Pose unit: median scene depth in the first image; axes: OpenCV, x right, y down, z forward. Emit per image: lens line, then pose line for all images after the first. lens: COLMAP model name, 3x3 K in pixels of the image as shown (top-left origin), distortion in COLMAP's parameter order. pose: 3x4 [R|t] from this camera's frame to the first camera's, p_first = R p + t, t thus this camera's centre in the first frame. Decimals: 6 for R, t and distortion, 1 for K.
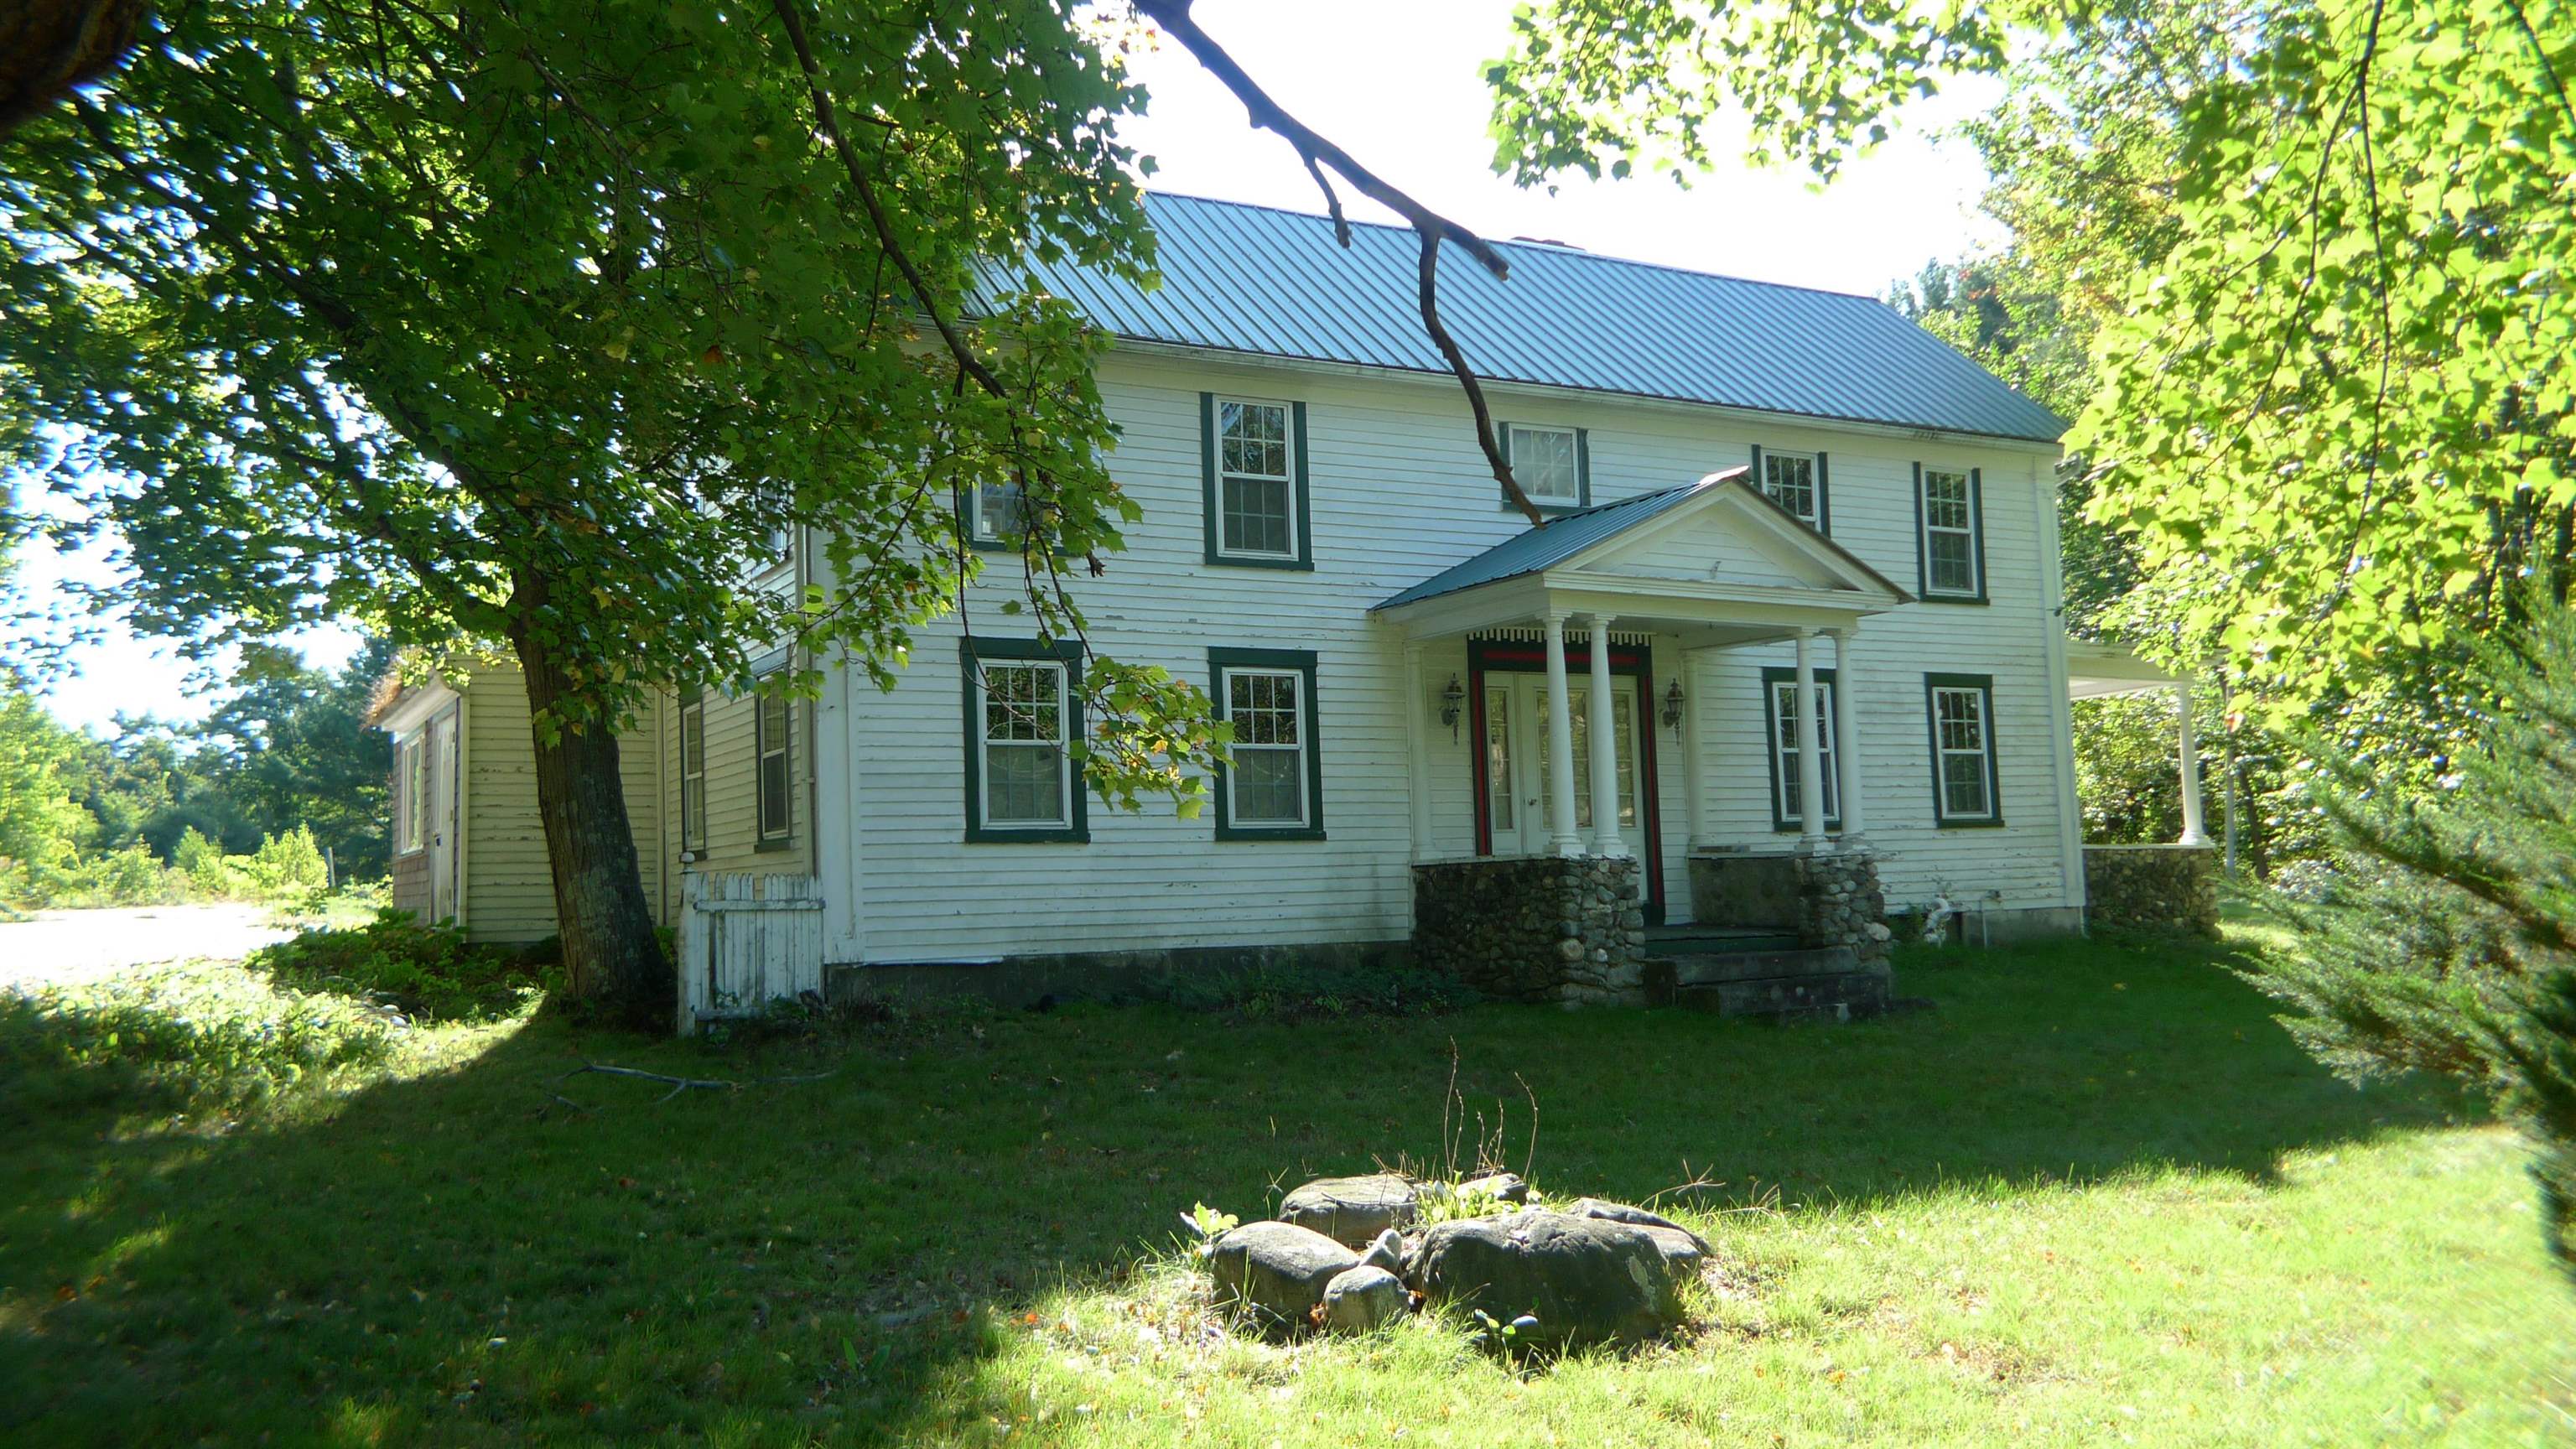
lens RADIAL K [[2126.2, 0, 1288.0], [0, 2126.2, 724.5], [0, 0, 1]] dist [-0.085936, -0.000384]
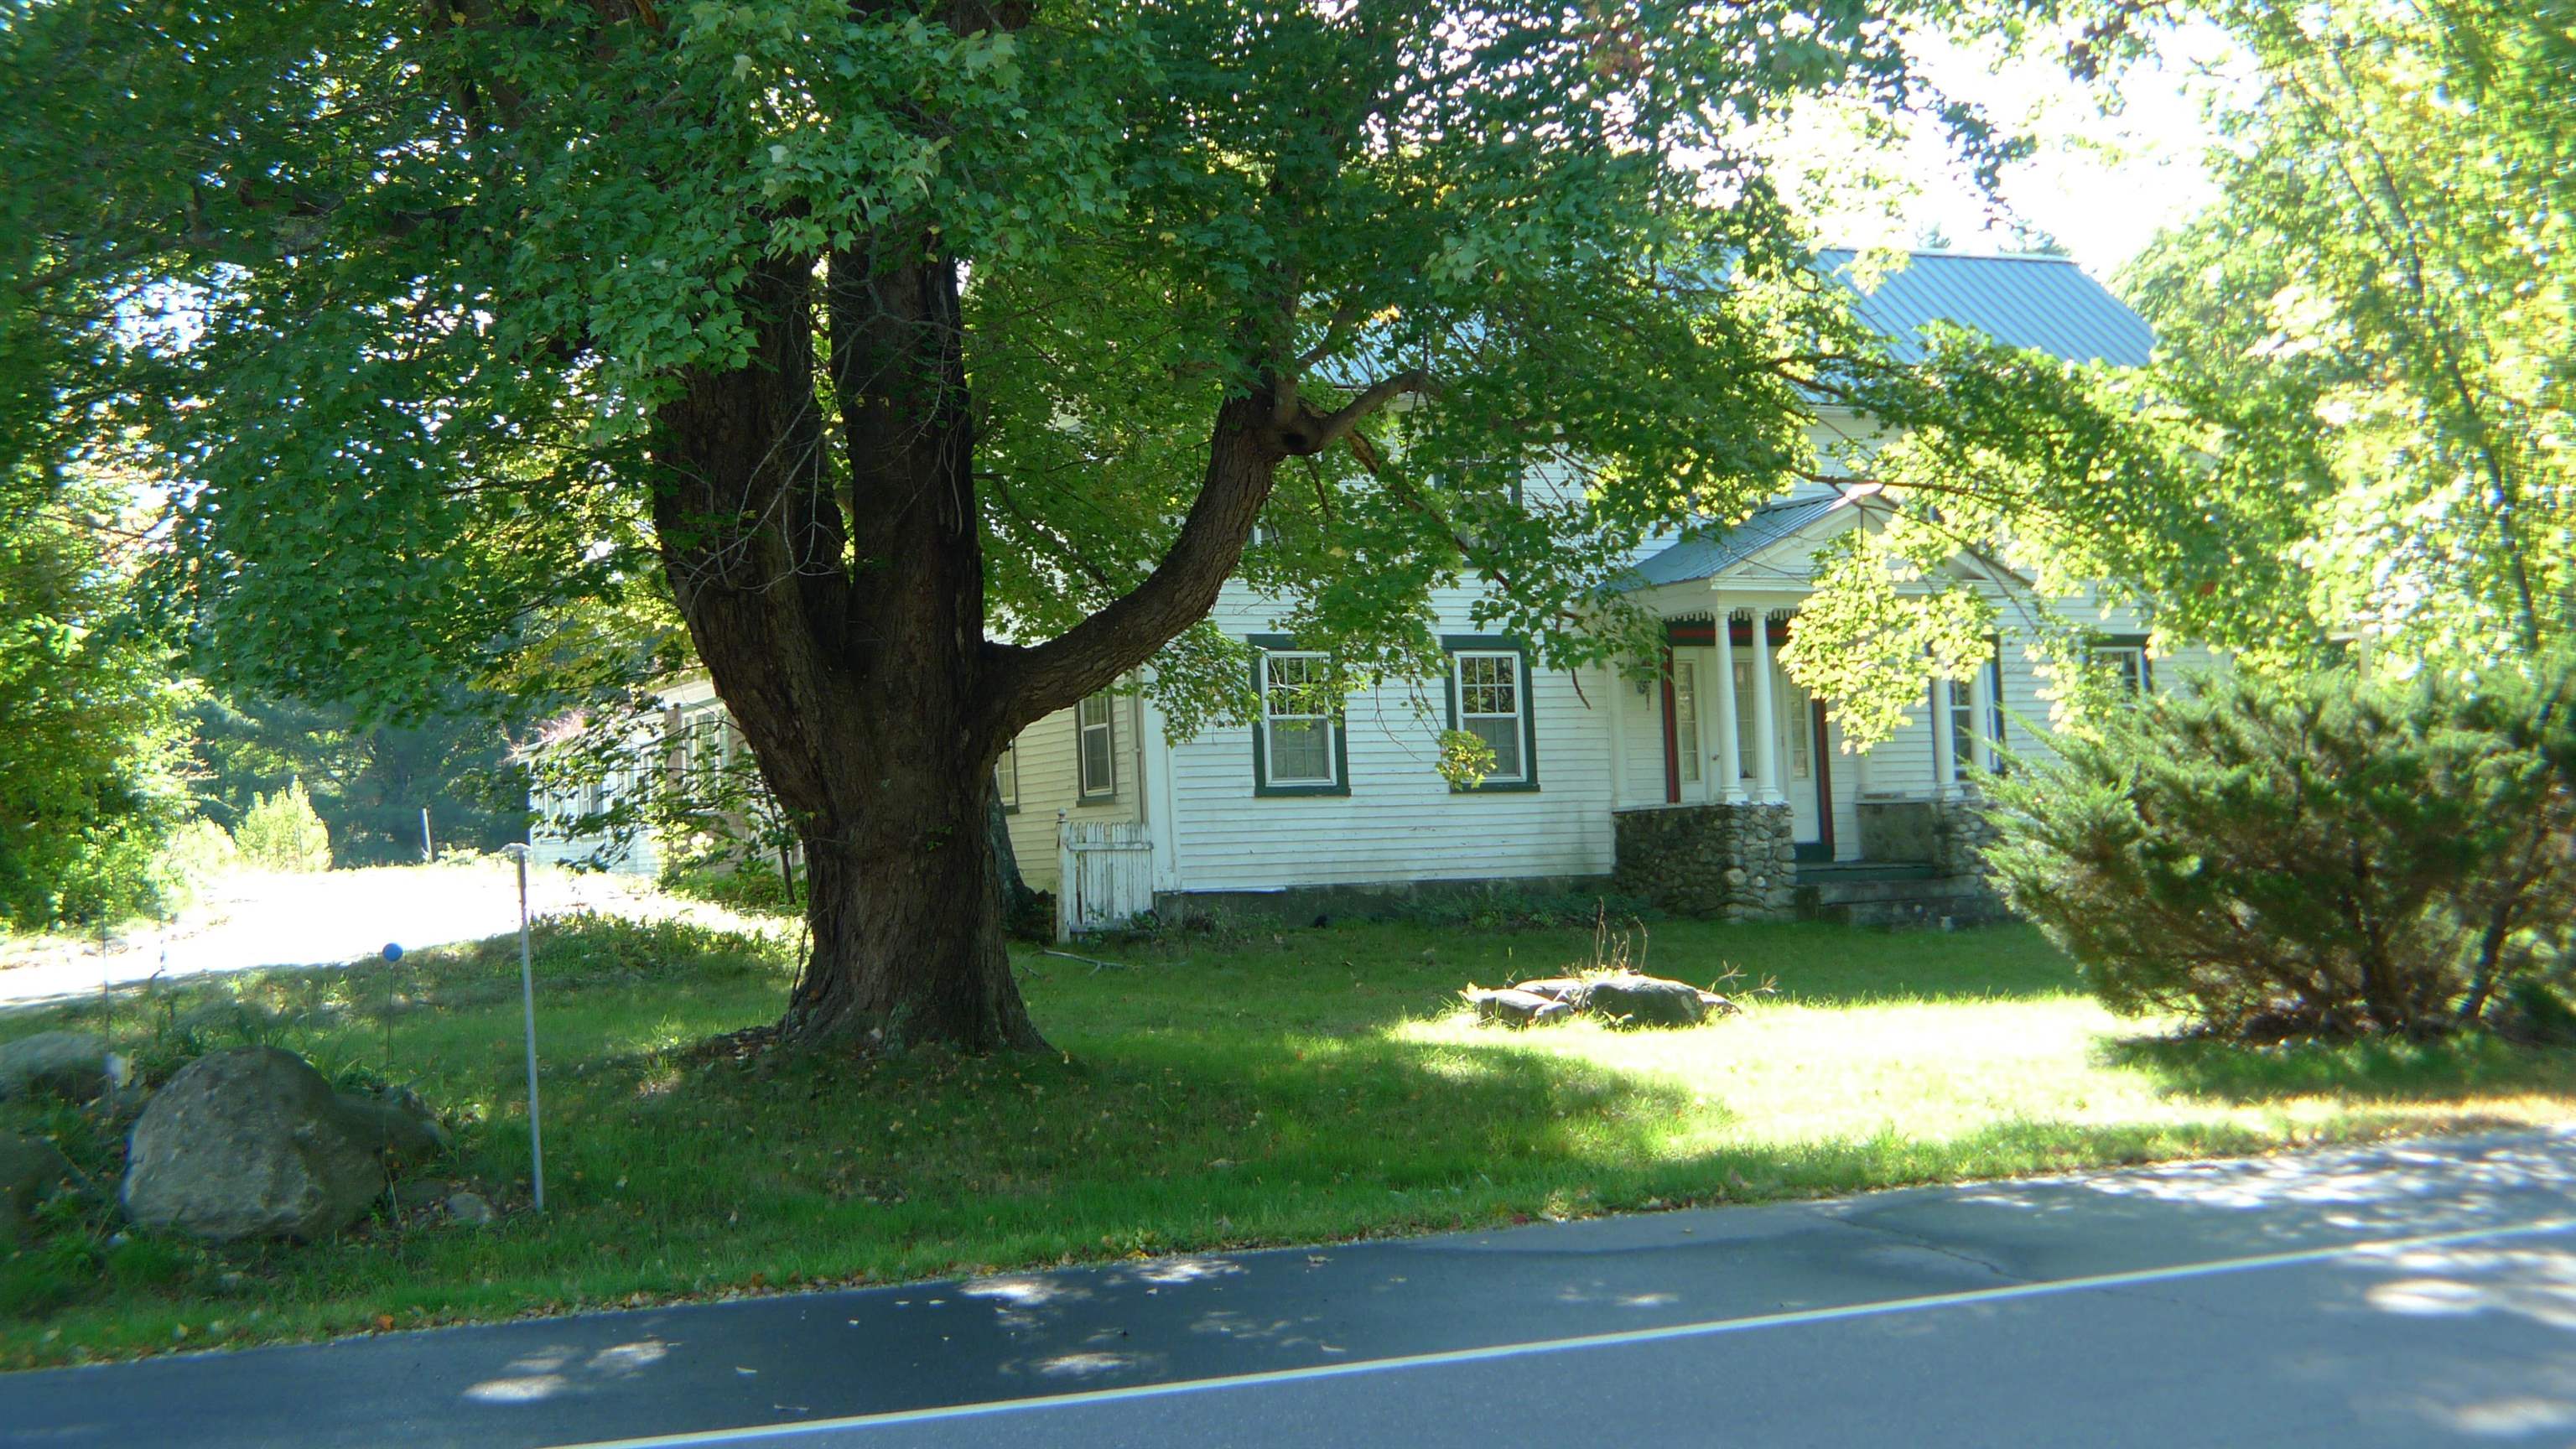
lens RADIAL K [[3127.4, 0, 1288.0], [0, 3127.4, 724.5], [0, 0, 1]] dist [-0.096327, -0.569965]
pose [[0.997746, -0.010985, -0.066194, -0.007348], [0.013289, 0.999317, 0.034469, -0.048211], [0.065770, -0.035271, 0.997211, -0.801560]]
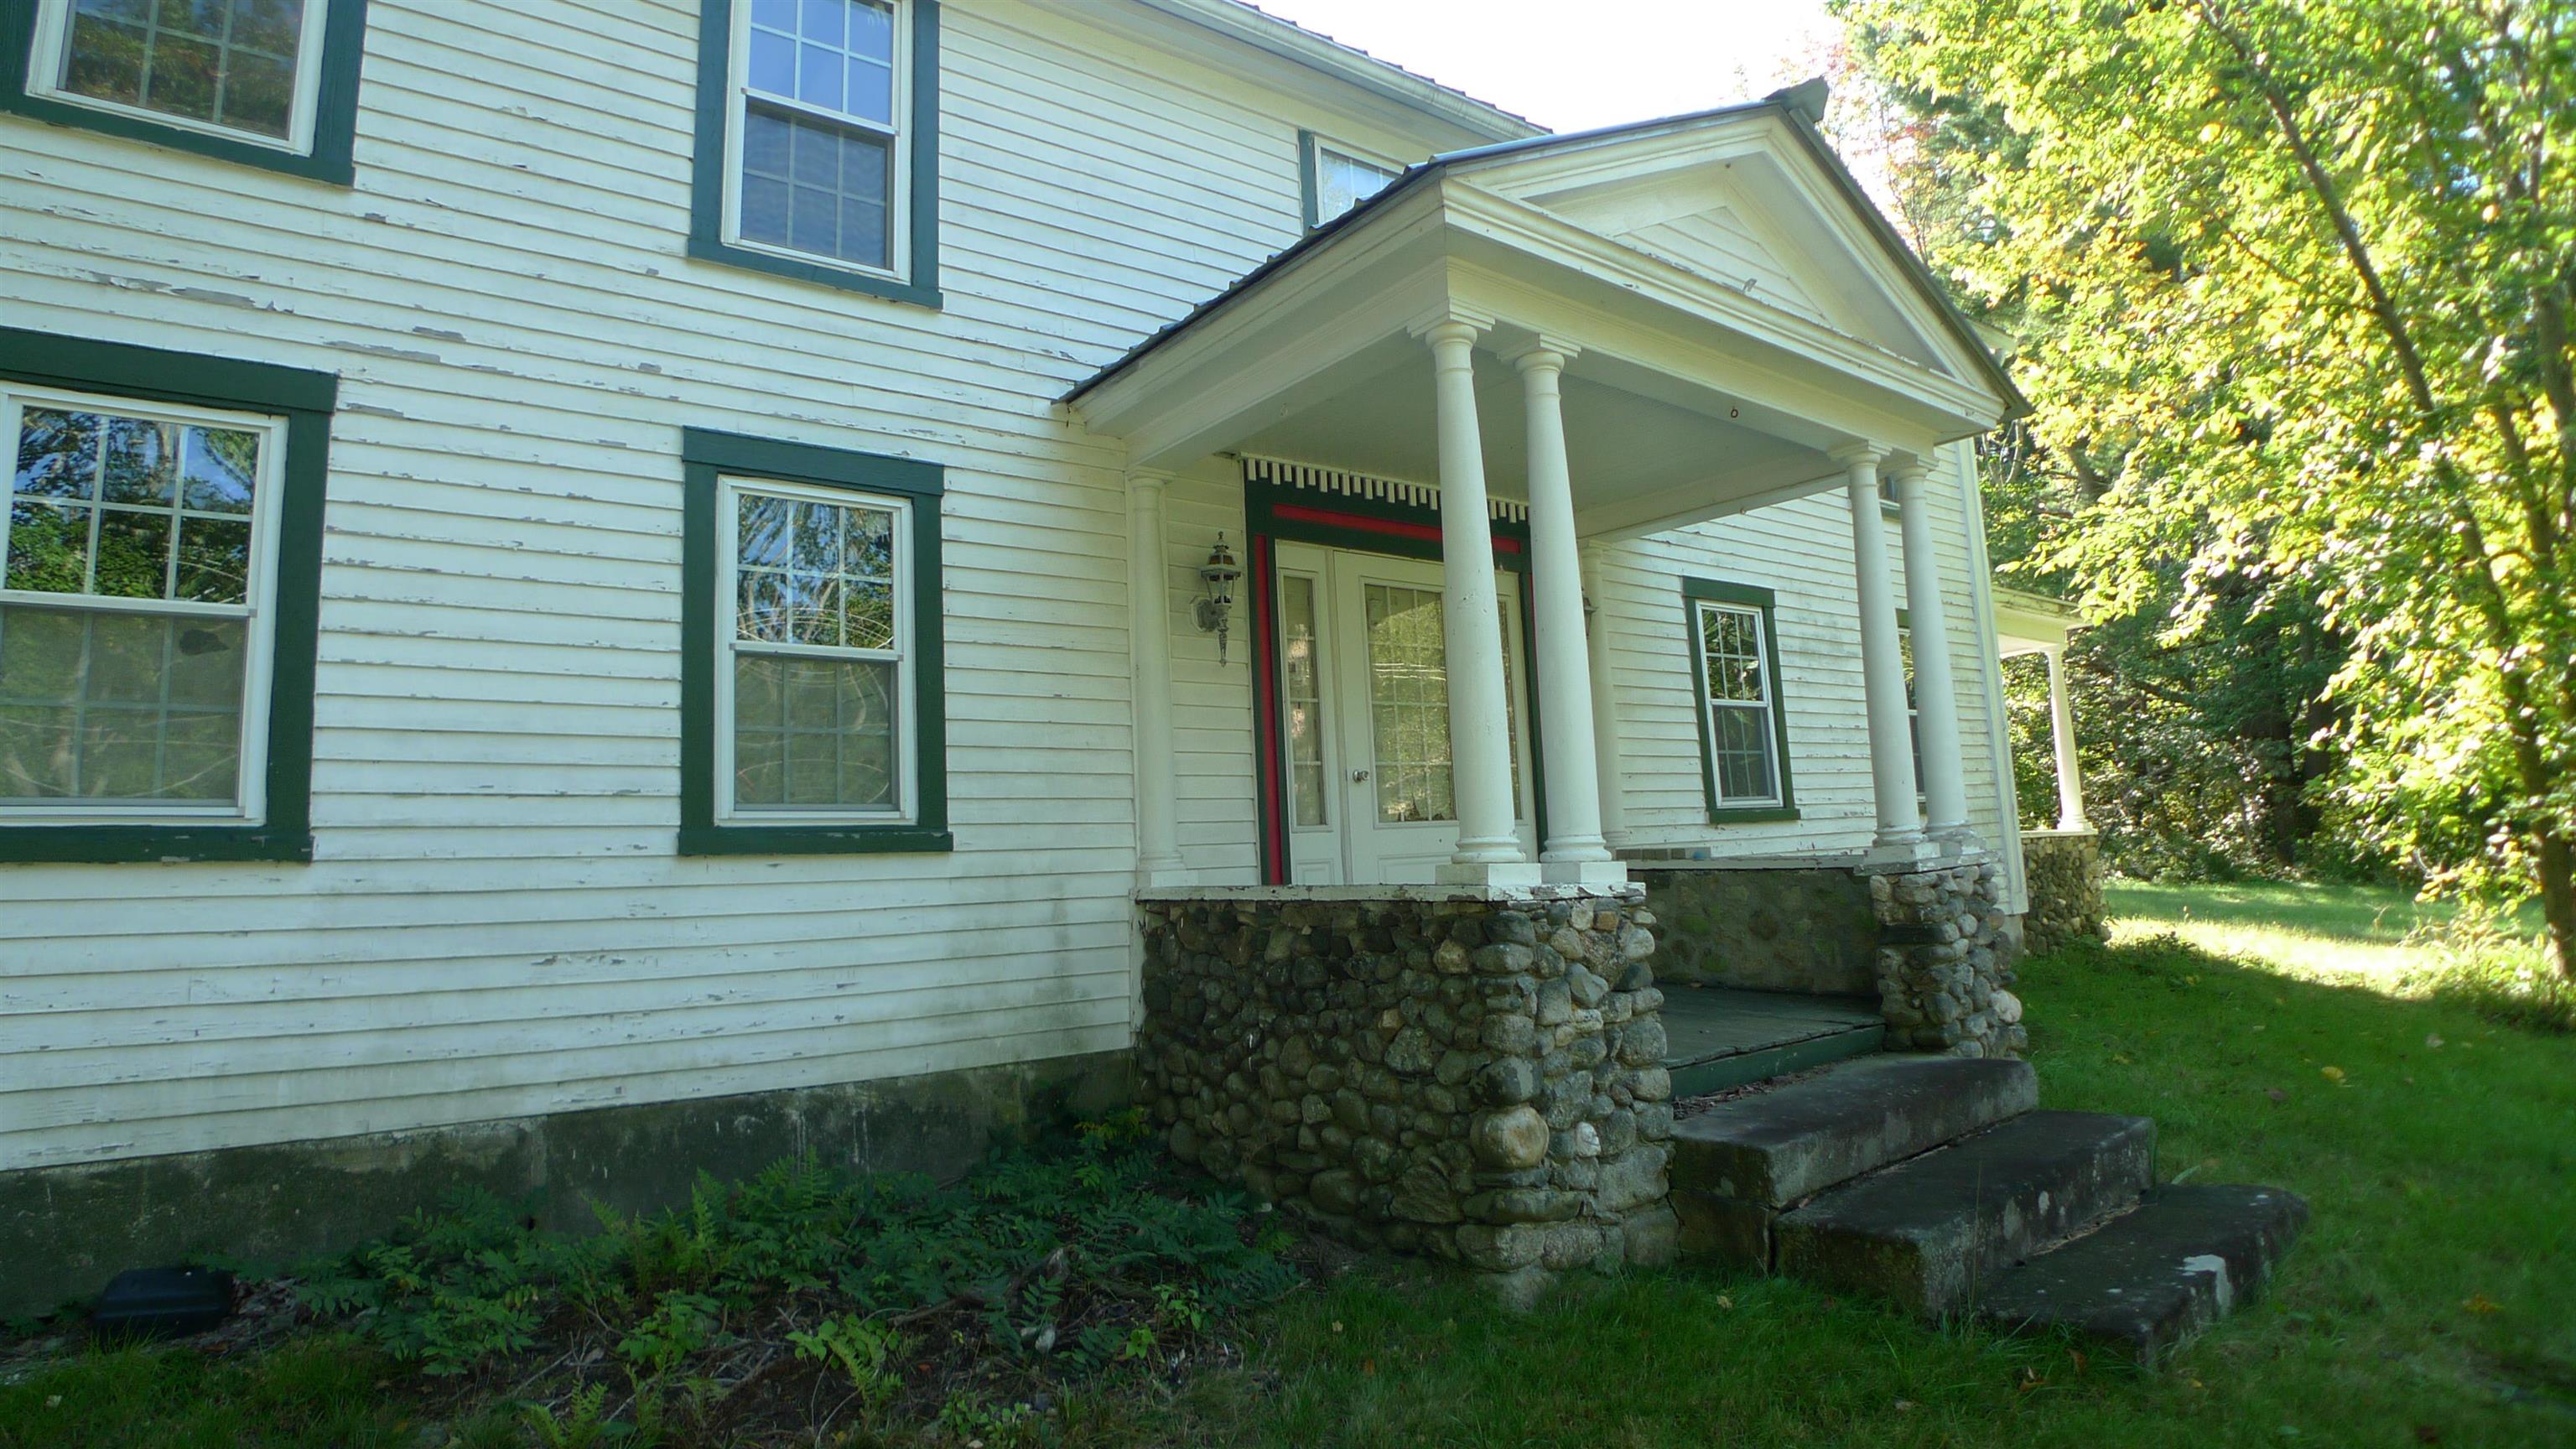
lens RADIAL K [[1351.5, 0, 1288.9], [0, 1351.5, 657.4], [0, 0, 1]] dist [-0.089282, 0.002106]
pose [[0.992052, 0.006805, 0.125642, 0.055893], [0.002279, 0.997401, -0.072014, 0.033531], [-0.125805, 0.071728, 0.989459, 0.702606]]
